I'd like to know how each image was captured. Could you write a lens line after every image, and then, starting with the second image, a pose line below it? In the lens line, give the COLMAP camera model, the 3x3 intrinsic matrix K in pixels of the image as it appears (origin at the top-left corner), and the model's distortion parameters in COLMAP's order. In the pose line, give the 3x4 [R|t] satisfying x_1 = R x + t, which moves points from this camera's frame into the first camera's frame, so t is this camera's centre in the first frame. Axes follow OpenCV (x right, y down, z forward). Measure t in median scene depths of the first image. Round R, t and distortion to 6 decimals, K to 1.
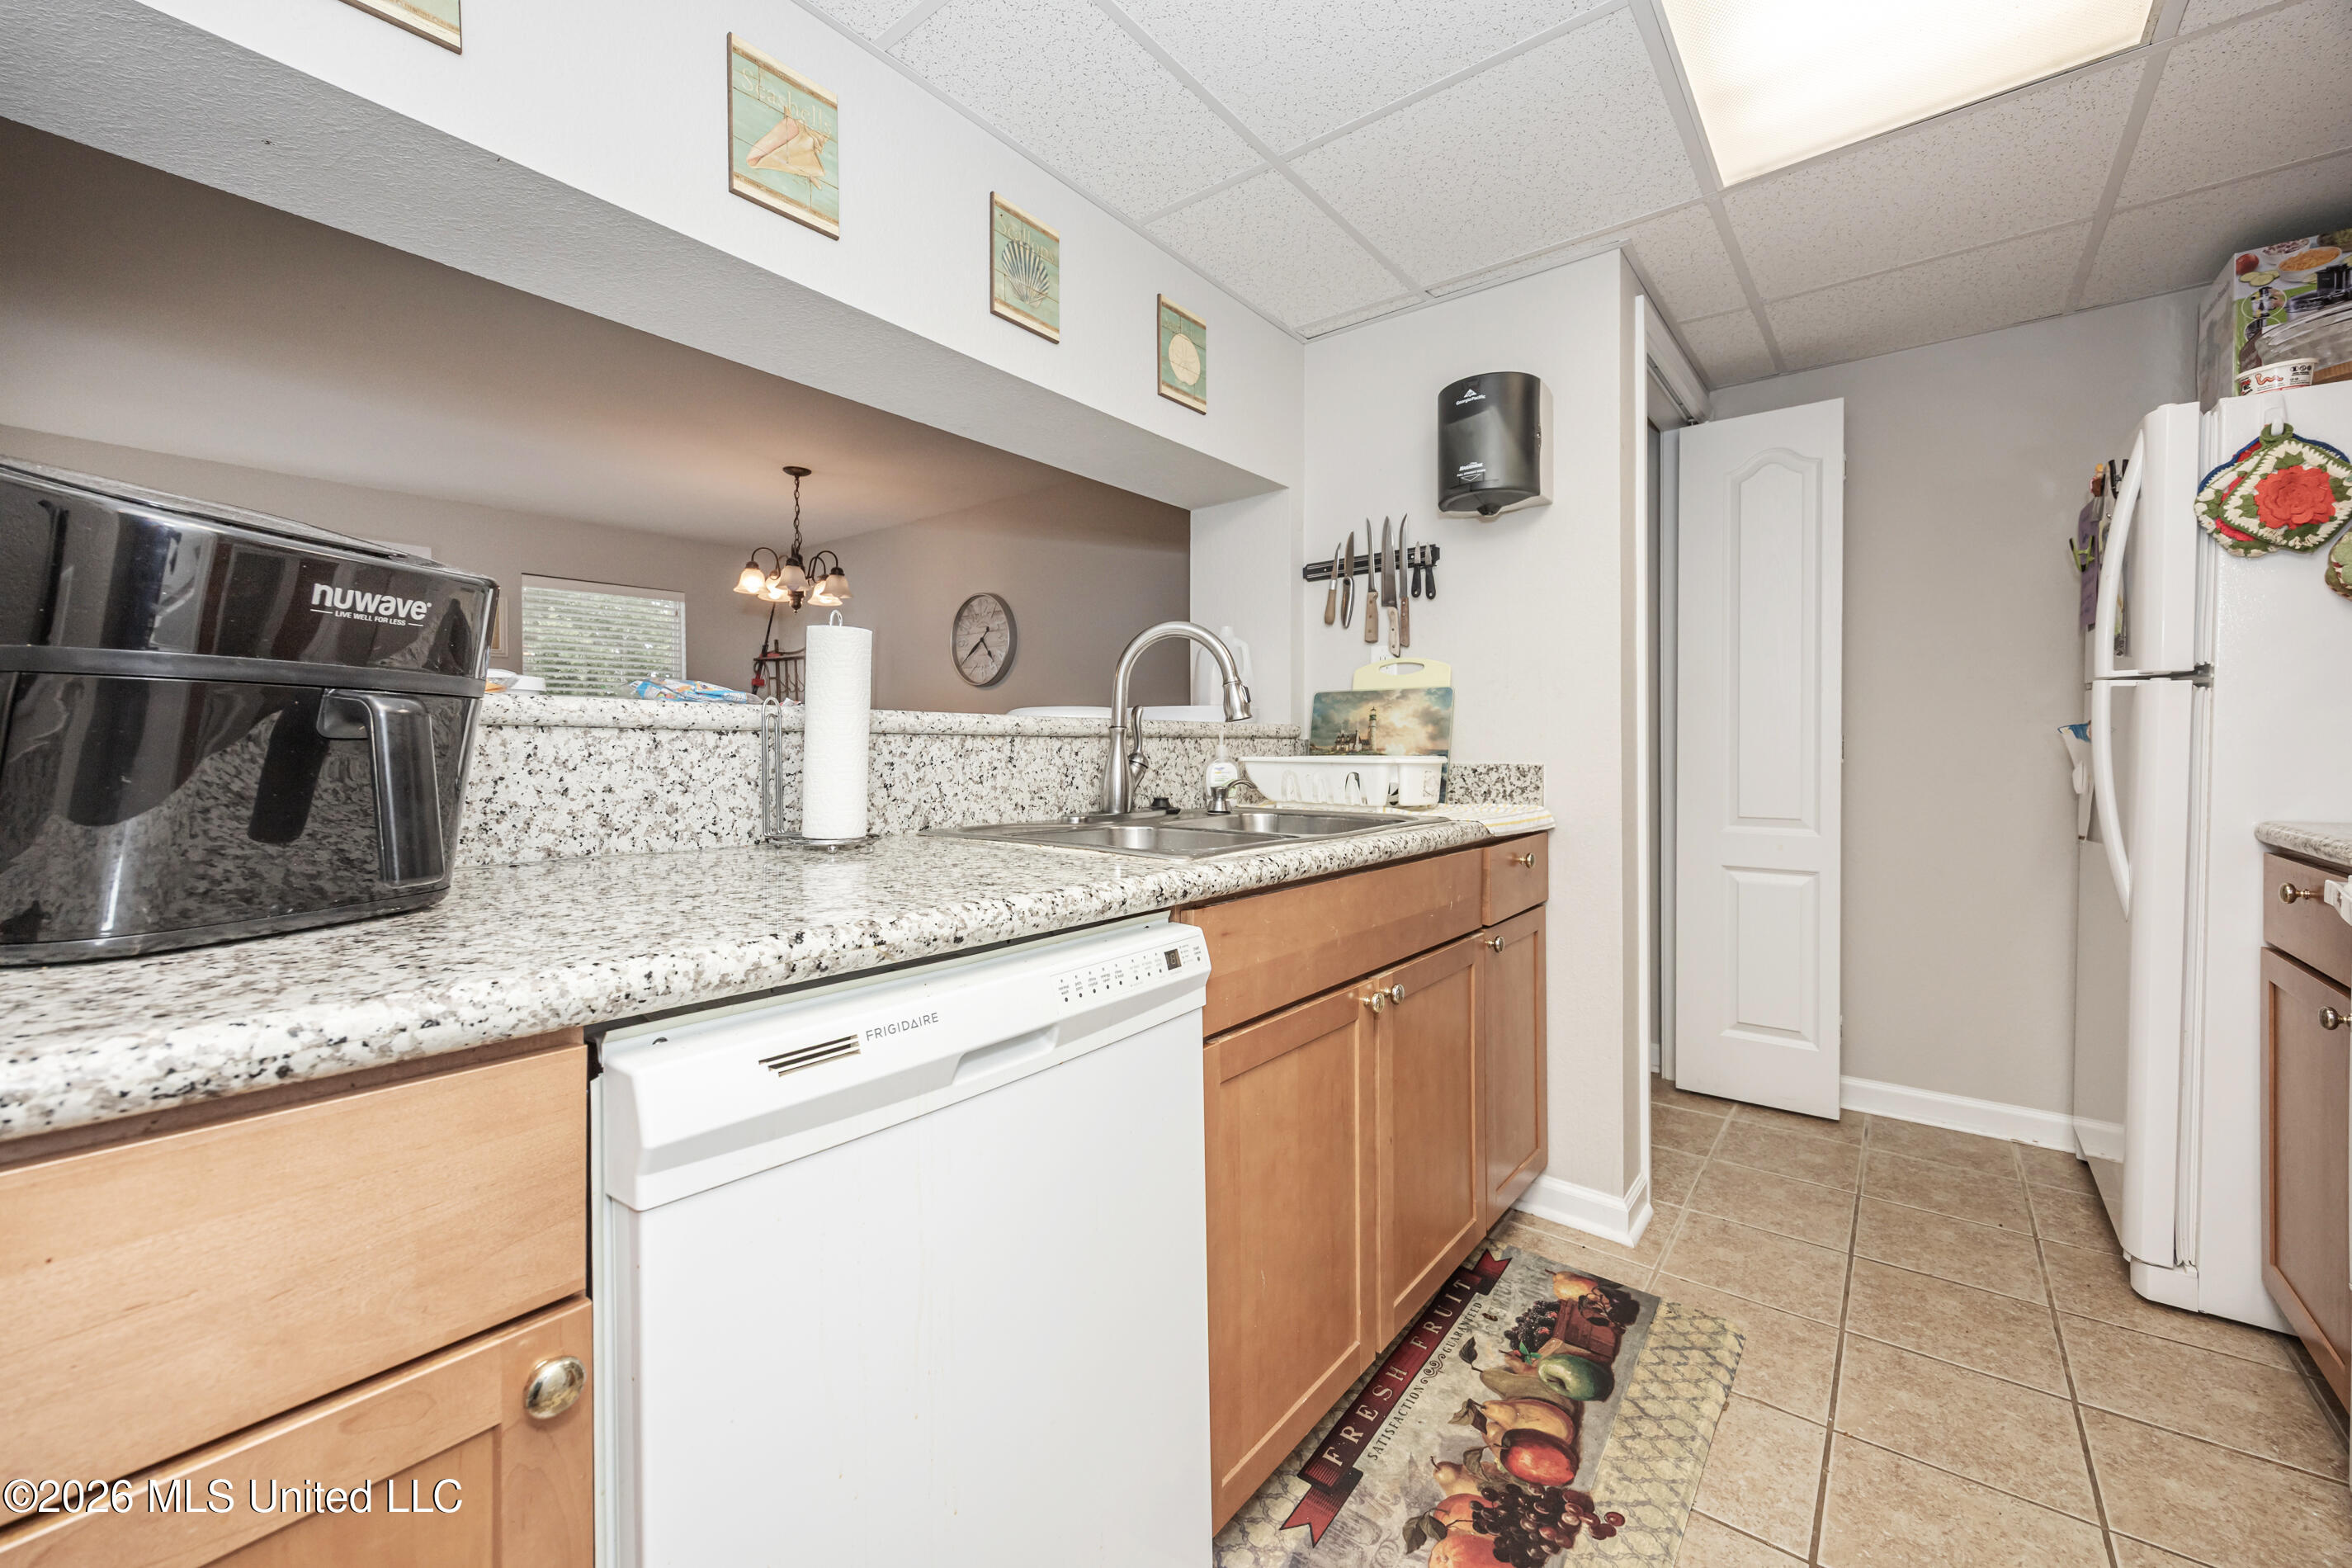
lens RADIAL K [[946.5, 0, 1179.4], [0, 946.5, 758.4], [0, 0, 1]] dist [0.008263, -0.000972]
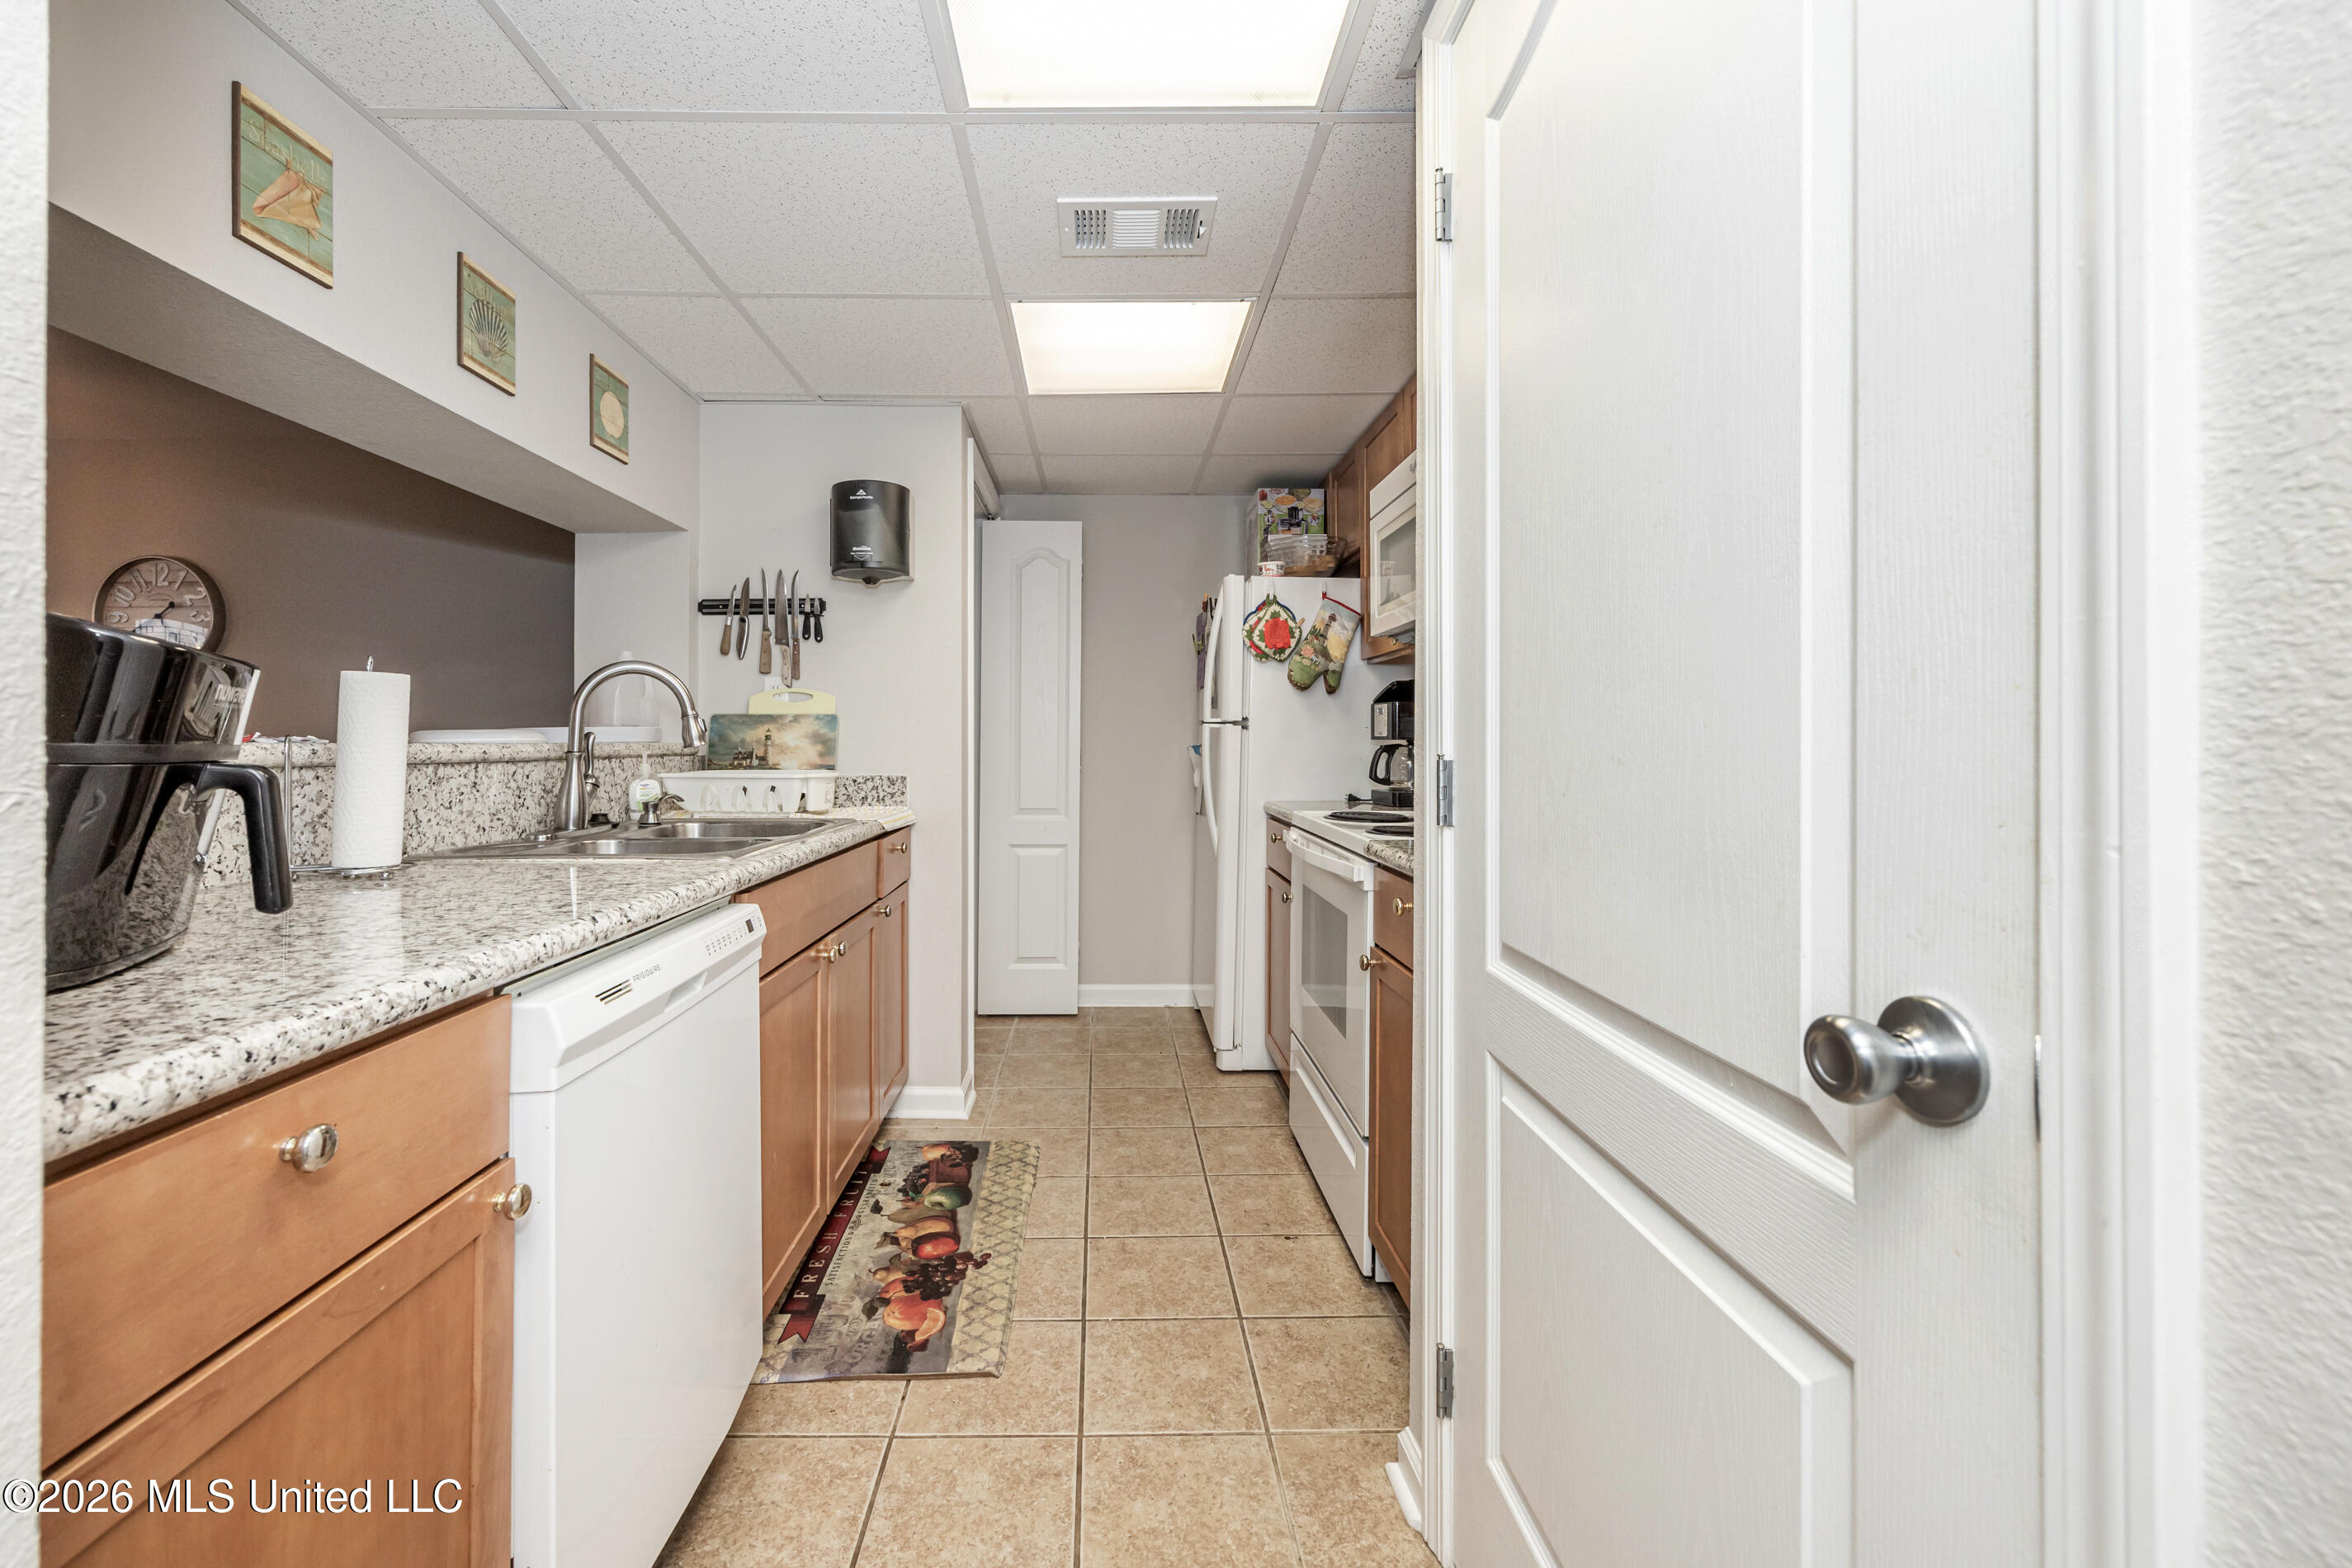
lens RADIAL K [[970.5, 0, 1176.5], [0, 970.5, 742.6], [0, 0, 1]] dist [0.078227, -0.000144]
pose [[0.739727, 0.009275, 0.672843, -0.310522], [-0.003272, 0.999943, -0.010187, -0.032475], [-0.672899, 0.005334, 0.739715, -0.321938]]
